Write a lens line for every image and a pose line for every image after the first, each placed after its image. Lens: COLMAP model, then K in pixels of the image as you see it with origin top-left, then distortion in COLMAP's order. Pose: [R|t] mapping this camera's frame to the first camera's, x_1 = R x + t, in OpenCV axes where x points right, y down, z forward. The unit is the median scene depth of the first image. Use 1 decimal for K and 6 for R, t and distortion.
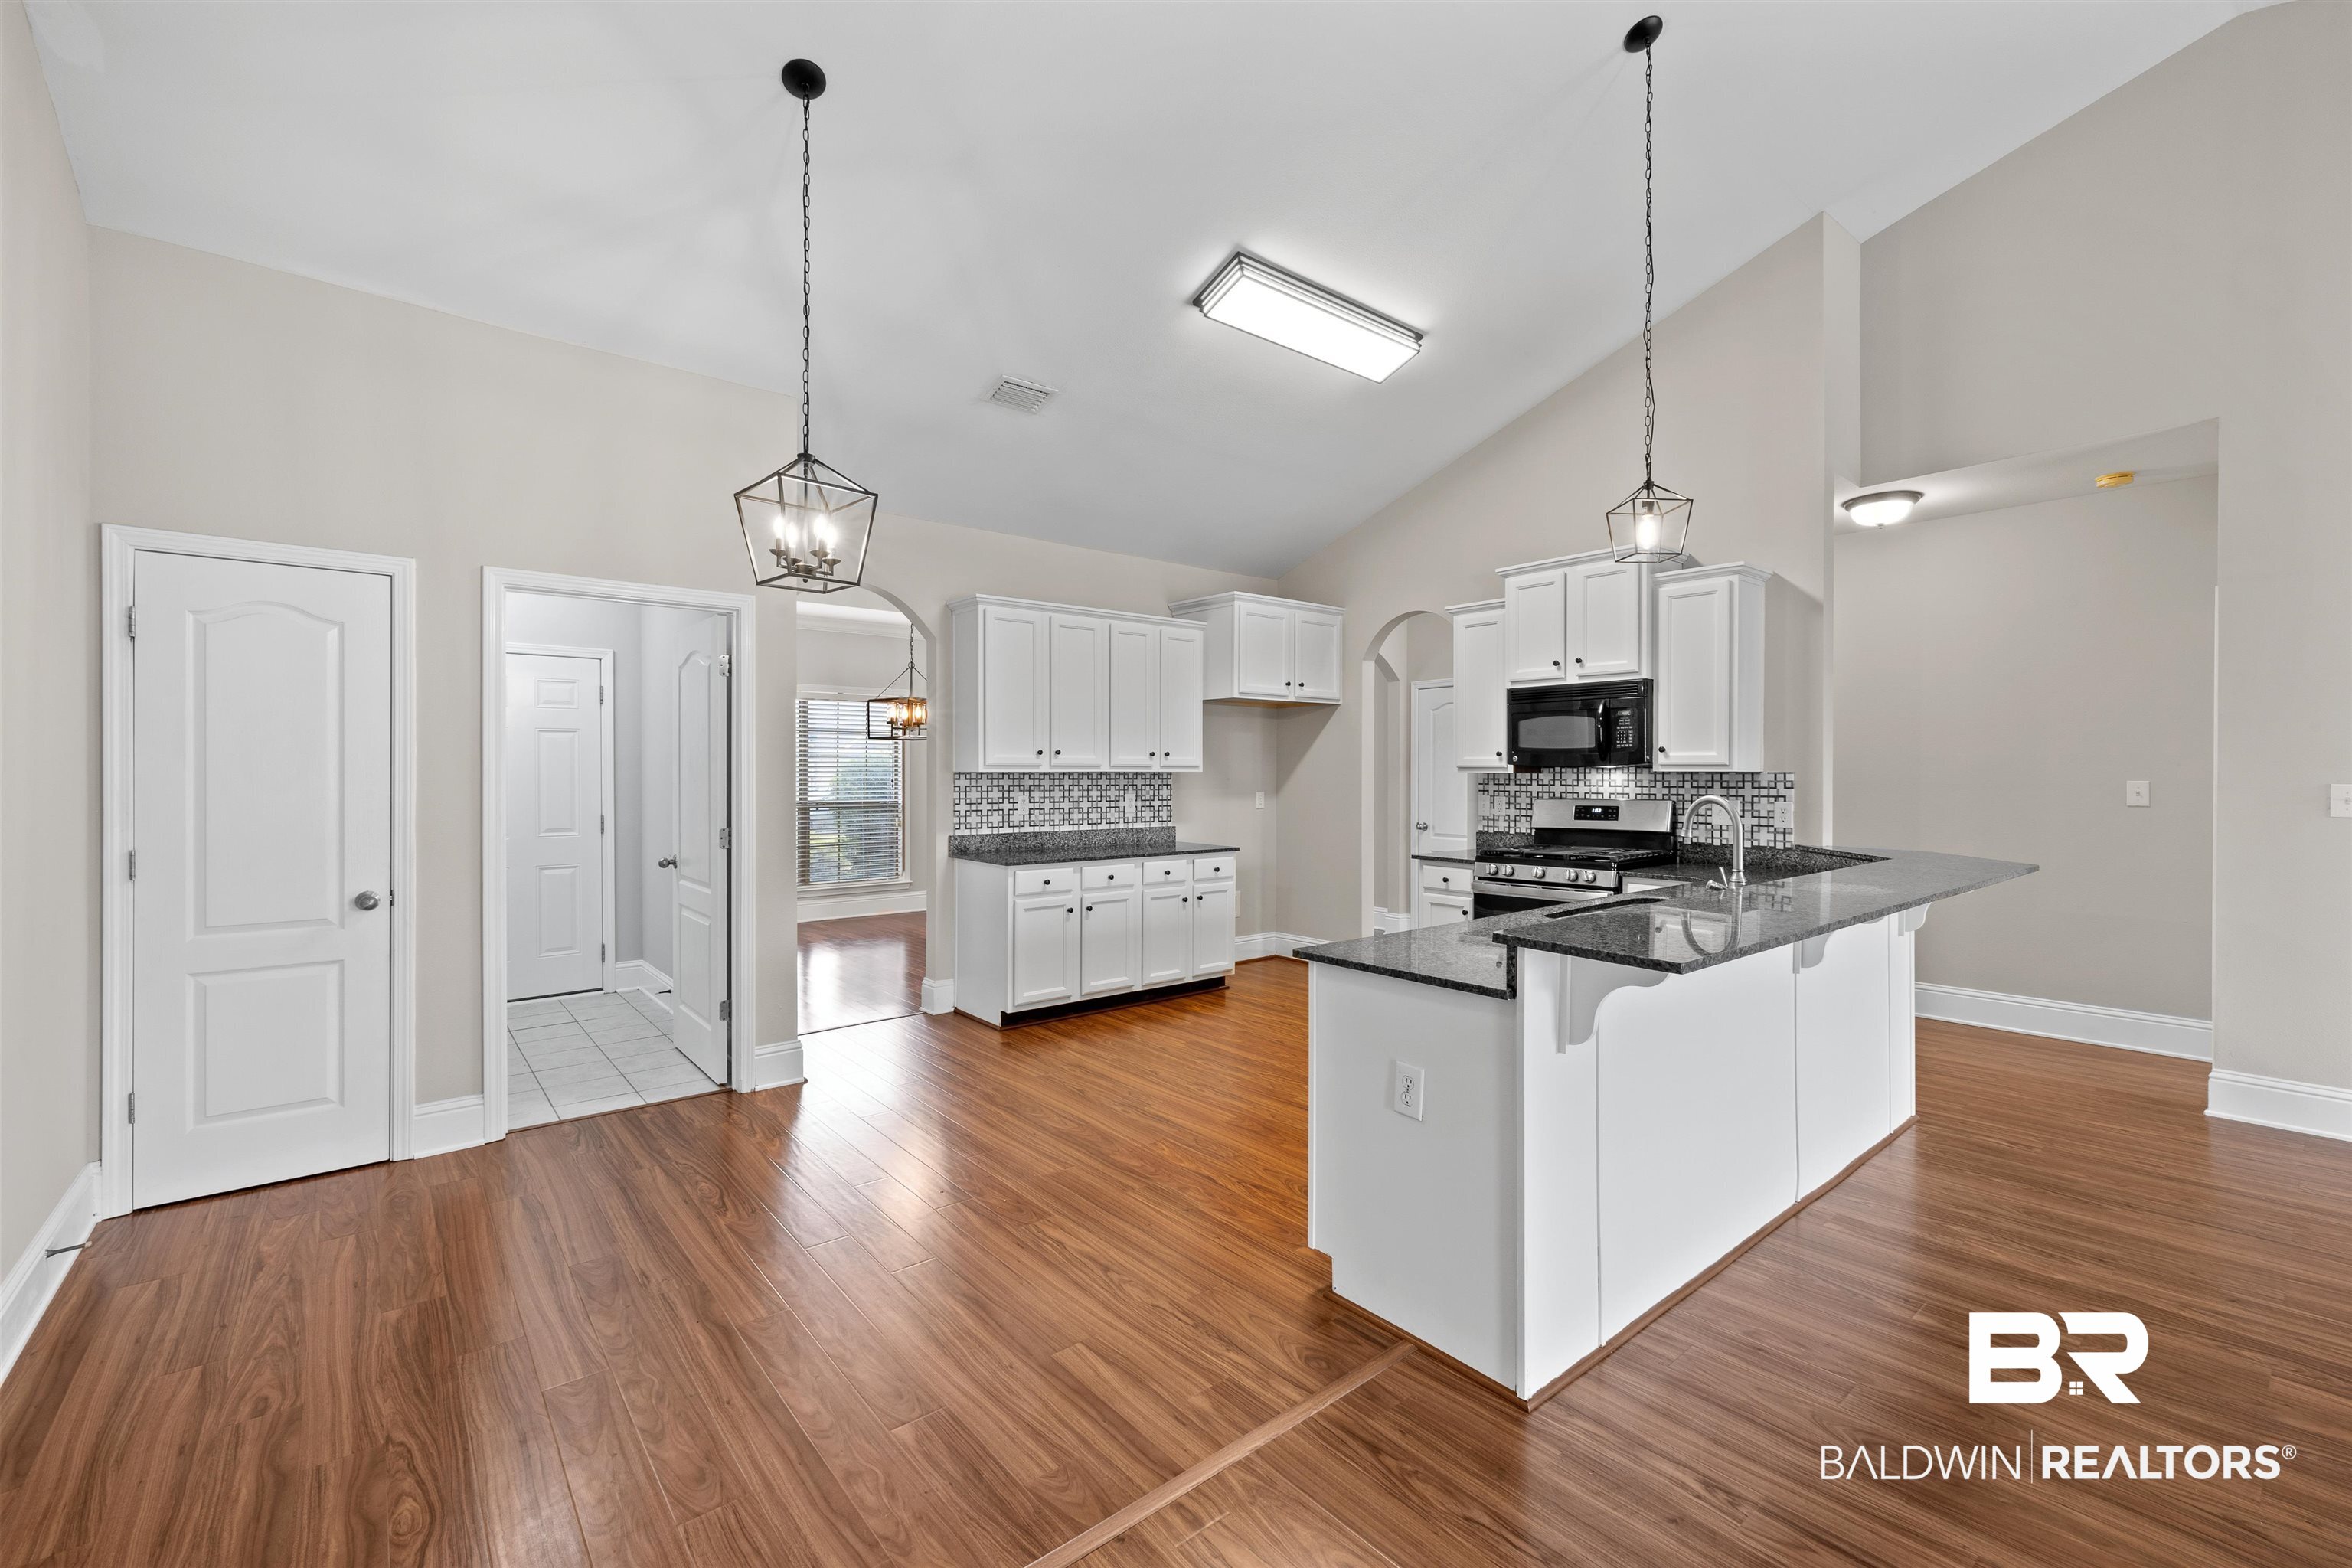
lens RADIAL K [[987.4, 0, 1179.8], [0, 987.4, 773.3], [0, 0, 1]] dist [-0.000900, -0.000136]
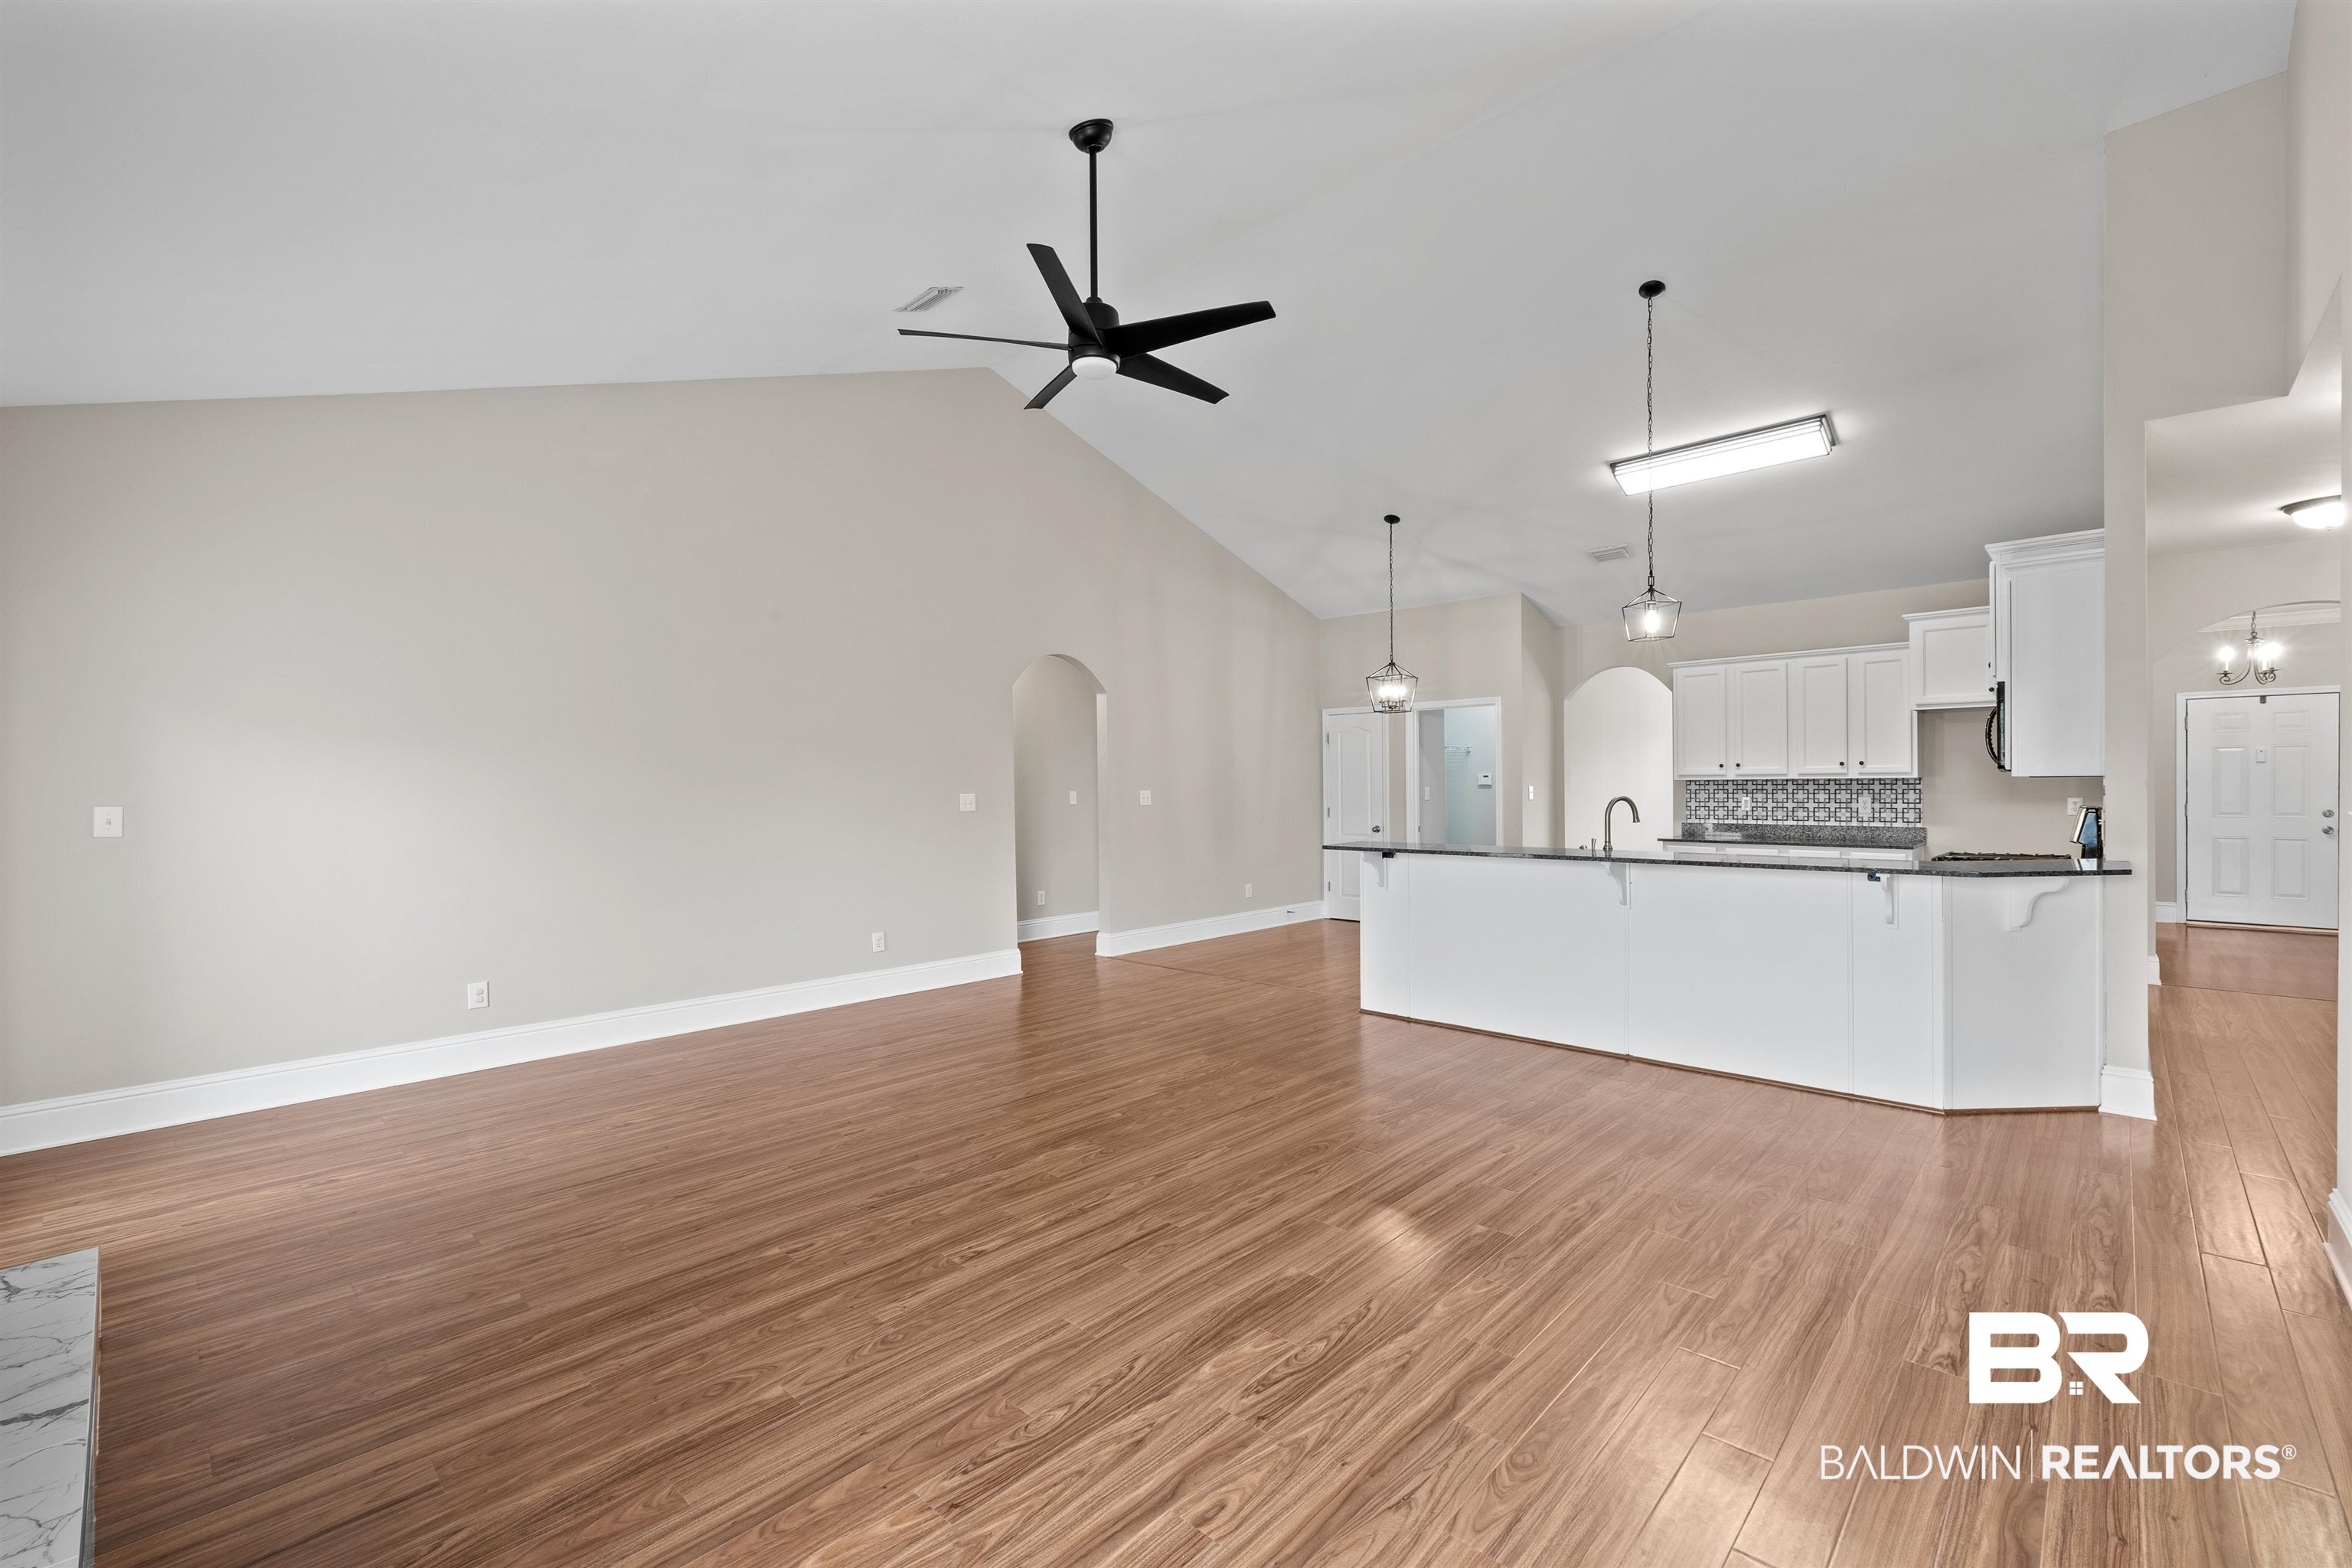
lens RADIAL K [[979.7, 0, 1176.0], [0, 979.7, 784.0], [0, 0, 1]] dist [-0.000657, -0.000517]
pose [[0.117530, -0.002946, -0.993065, 1.226129], [0.008009, 0.999966, -0.002019, 0.001495], [0.993037, -0.007716, 0.117550, 0.065702]]
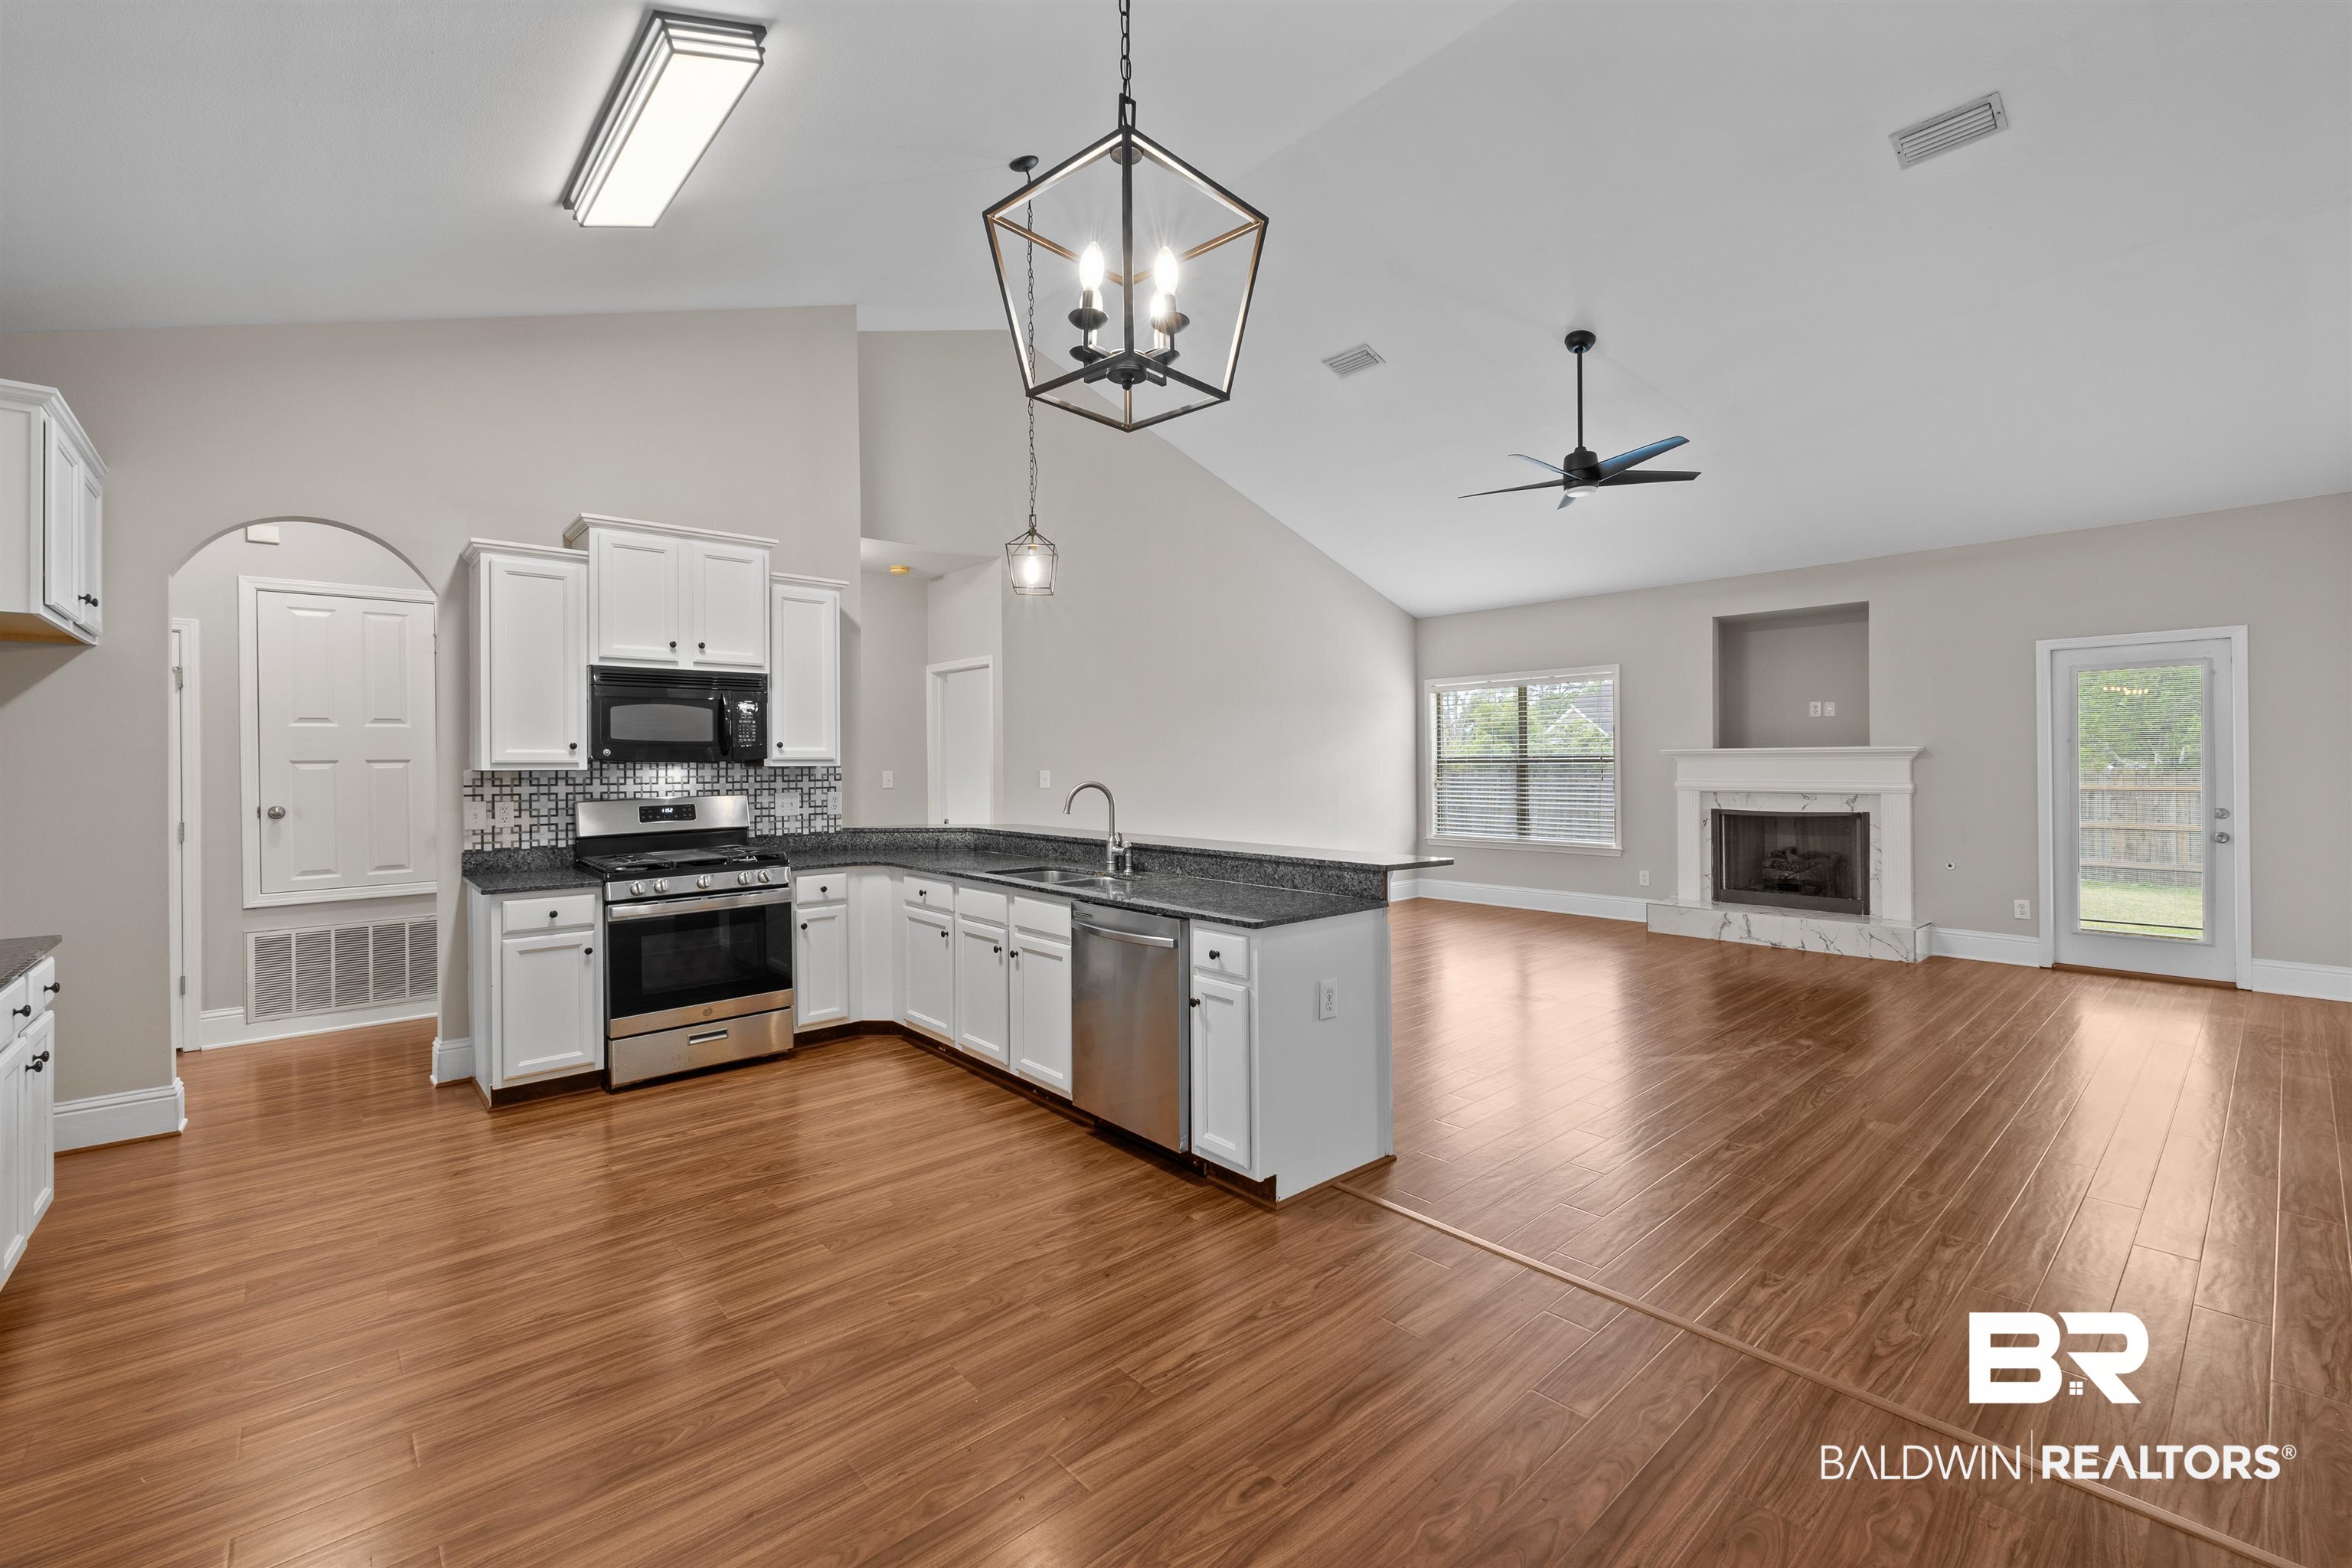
lens RADIAL K [[987.8, 0, 1179.3], [0, 987.8, 760.9], [0, 0, 1]] dist [-0.001127, -0.000087]
pose [[-0.037527, 0.001205, 0.999295, -0.502569], [0.010439, 0.999945, -0.000813, -0.002127], [-0.999241, 0.010401, -0.037538, 0.567291]]
